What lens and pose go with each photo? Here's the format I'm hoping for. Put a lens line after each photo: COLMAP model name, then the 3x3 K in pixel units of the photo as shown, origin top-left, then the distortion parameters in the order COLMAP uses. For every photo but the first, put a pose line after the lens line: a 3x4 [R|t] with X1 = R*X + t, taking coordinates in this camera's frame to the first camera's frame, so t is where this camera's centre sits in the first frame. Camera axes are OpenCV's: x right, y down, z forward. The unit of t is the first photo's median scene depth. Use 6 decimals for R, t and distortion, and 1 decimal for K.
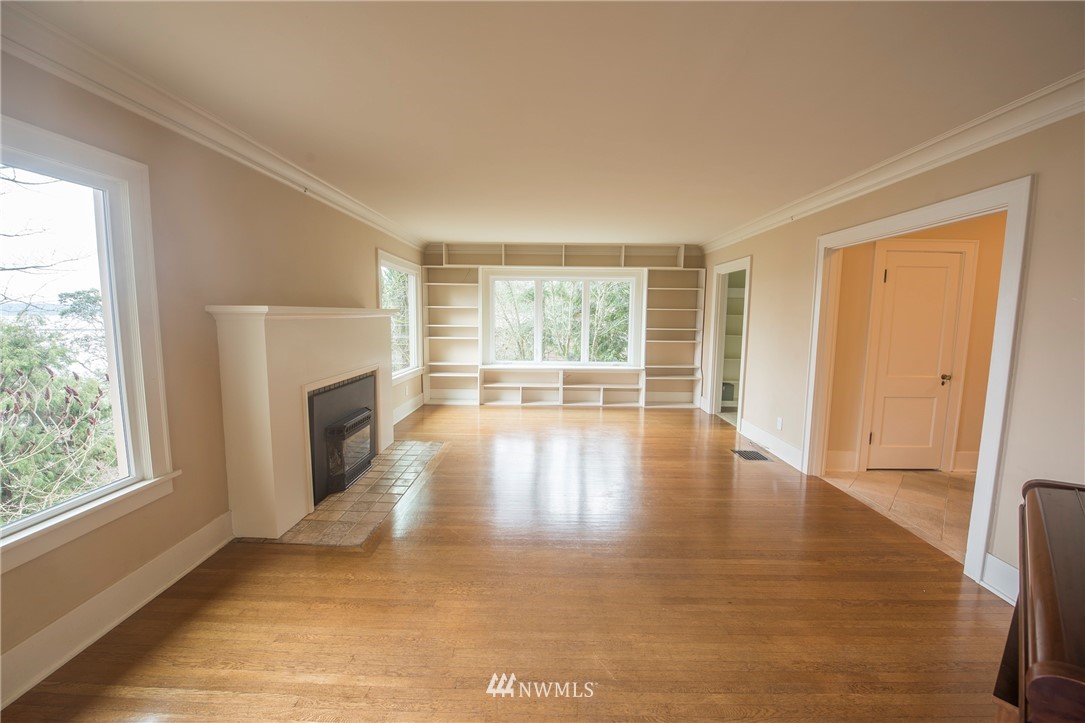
lens RADIAL K [[434.1, 0, 542.0], [0, 434.1, 359.1], [0, 0, 1]] dist [-0.011117, -0.005215]
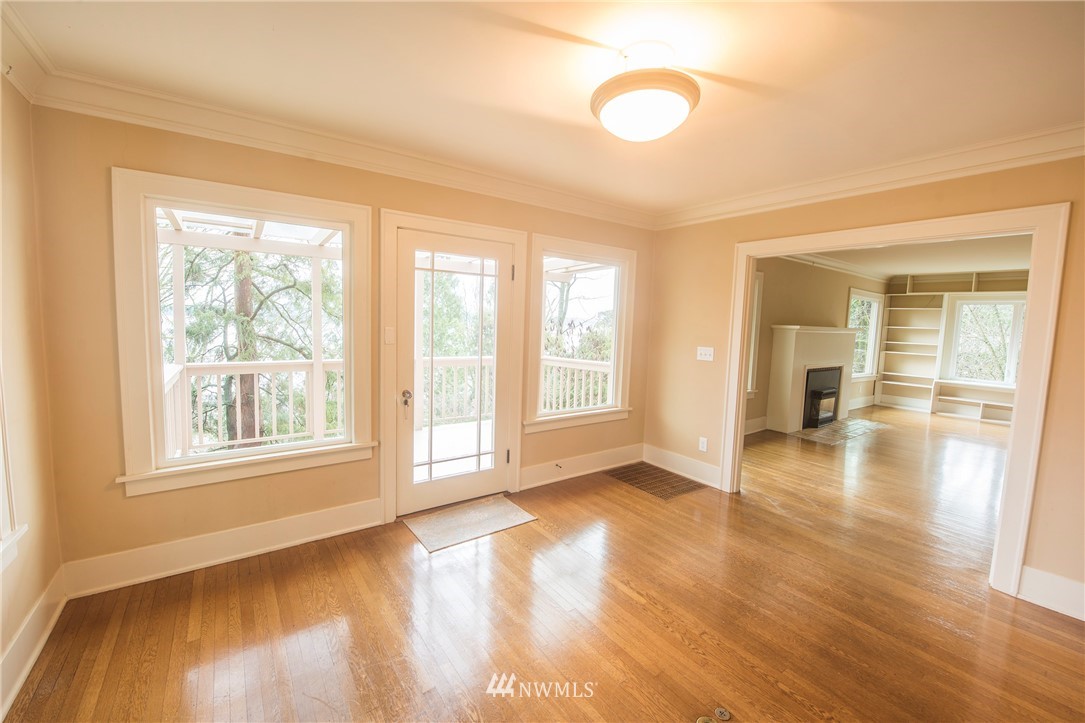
lens RADIAL K [[434.1, 0, 542.0], [0, 434.1, 359.1], [0, 0, 1]] dist [-0.011117, -0.005215]
pose [[0.594624, 0.080777, -0.799936, 0.144527], [-0.111094, 0.993651, 0.017757, 0.060026], [0.796292, 0.078309, 0.599822, -0.531450]]
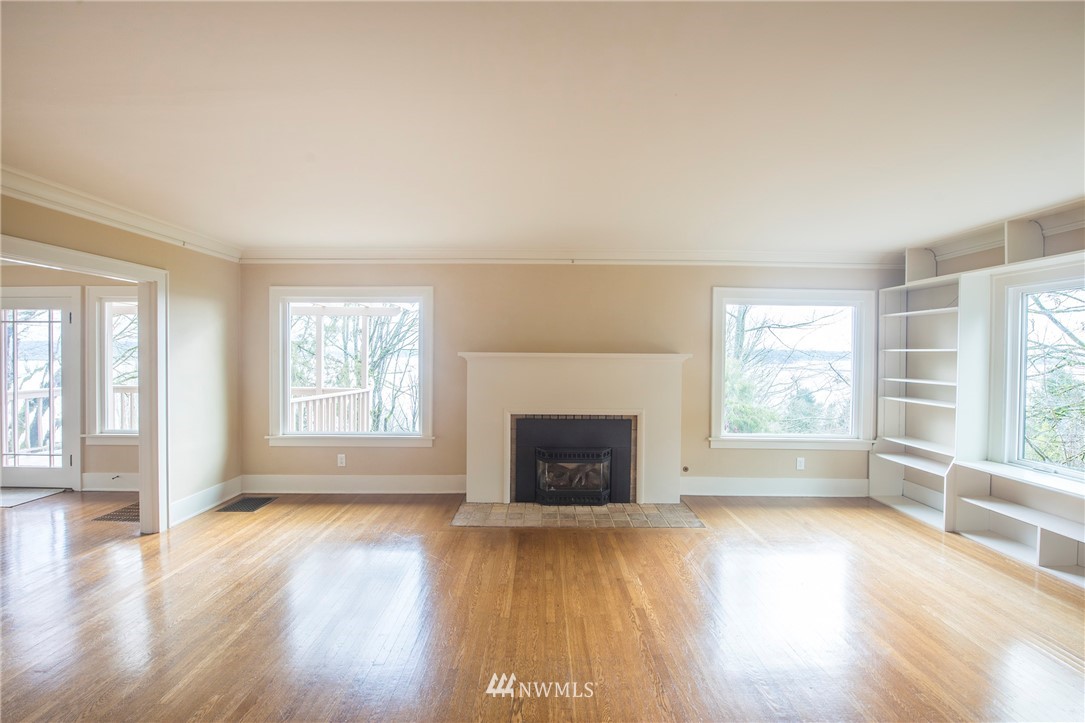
lens RADIAL K [[434.1, 0, 542.0], [0, 434.1, 359.1], [0, 0, 1]] dist [-0.011117, -0.005215]
pose [[0.019050, 0.006529, -0.999797, 0.383290], [-0.112476, 0.993645, 0.004345, -0.052791], [0.993472, 0.112371, 0.019663, 0.482693]]
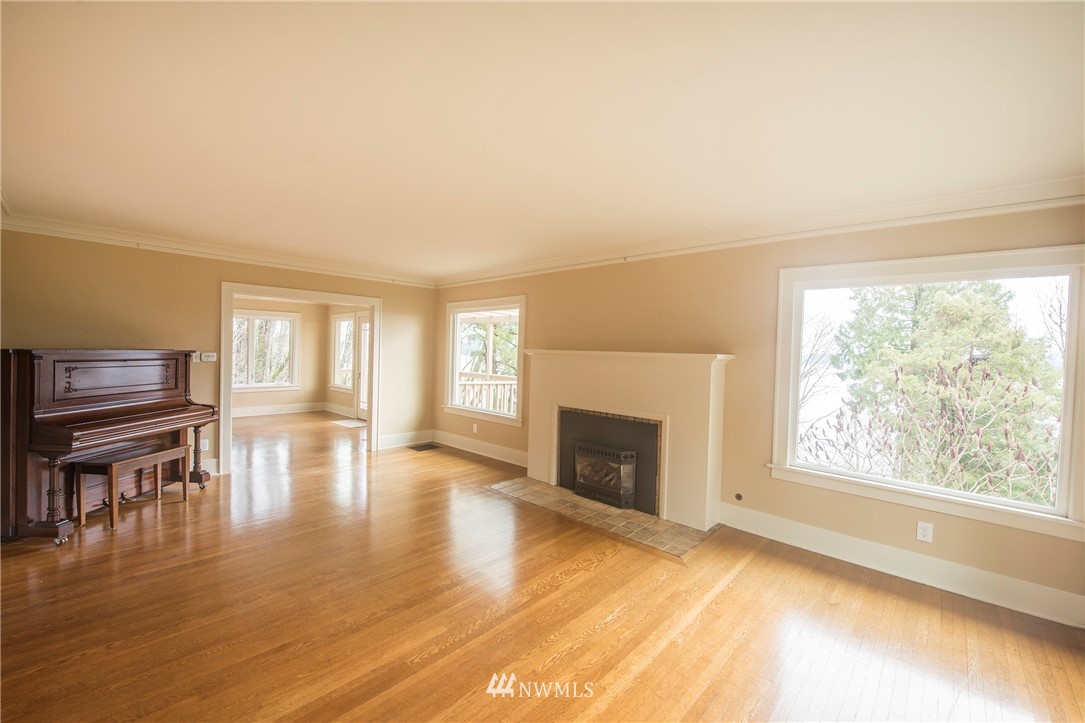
lens RADIAL K [[434.1, 0, 542.0], [0, 434.1, 359.1], [0, 0, 1]] dist [-0.011117, -0.005215]
pose [[-0.671602, -0.014594, -0.740768, 0.287844], [-0.113609, 0.990011, 0.083496, -0.095175], [0.732150, 0.140234, -0.666551, 0.898297]]
